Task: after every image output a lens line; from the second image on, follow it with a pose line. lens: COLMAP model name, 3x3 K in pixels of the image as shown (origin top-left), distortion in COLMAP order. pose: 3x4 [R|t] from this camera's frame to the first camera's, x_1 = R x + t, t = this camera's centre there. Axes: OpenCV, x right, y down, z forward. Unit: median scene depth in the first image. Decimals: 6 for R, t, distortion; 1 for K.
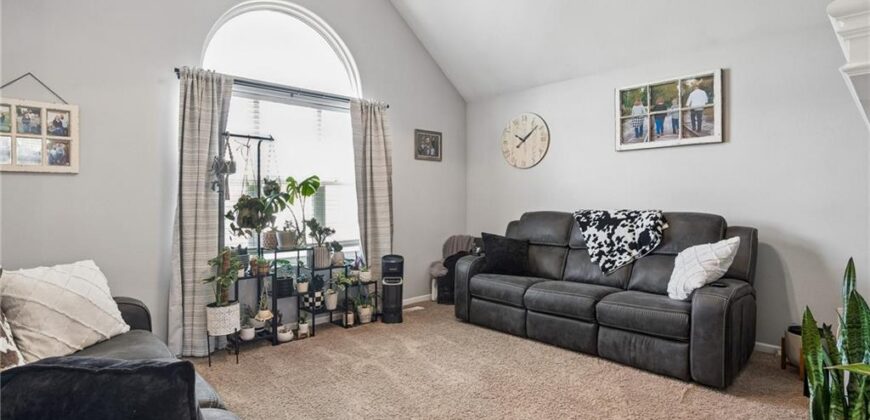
lens RADIAL K [[428.7, 0, 434.5], [0, 428.7, 201.3], [0, 0, 1]] dist [0.000736, 0.000087]
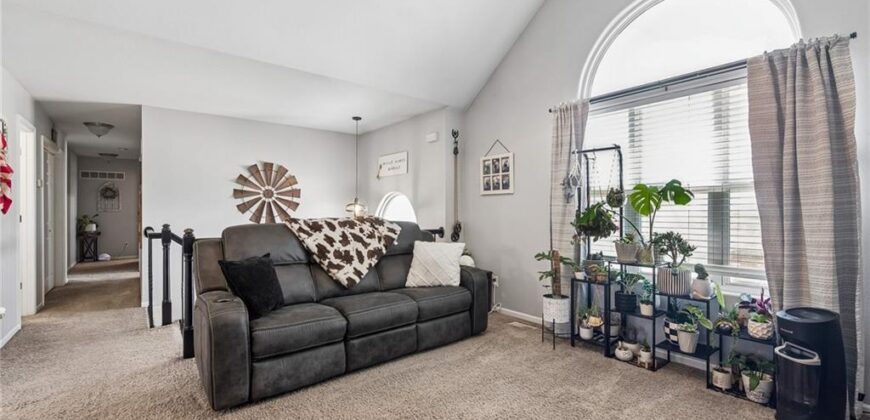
lens RADIAL K [[365.7, 0, 439.2], [0, 365.7, 210.6], [0, 0, 1]] dist [-0.000481, -0.000062]
pose [[-0.054866, 0.004565, -0.998483, 0.484167], [-0.002559, 0.999986, 0.004713, -0.003891], [0.998490, 0.002814, -0.054854, 0.653930]]
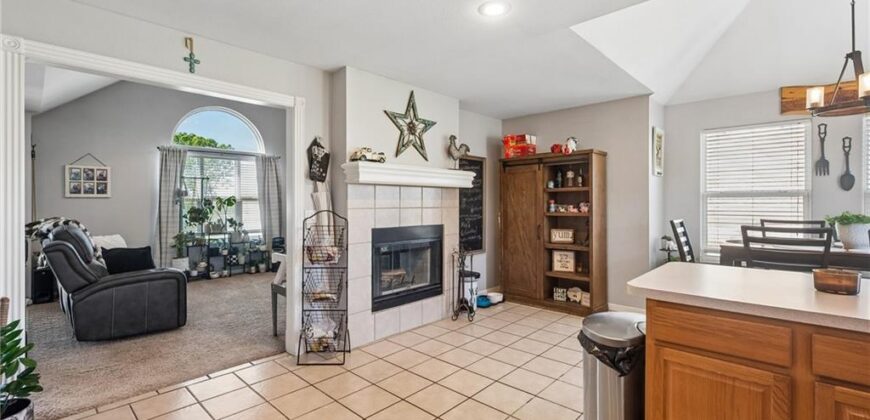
lens RADIAL K [[379.8, 0, 436.8], [0, 379.8, 201.6], [0, 0, 1]] dist [0.000054, 0.000050]
pose [[0.997220, 0.001222, 0.074509, 0.573407], [-0.000854, 0.999987, -0.004966, -0.028756], [-0.074514, 0.004889, 0.997208, -0.881971]]
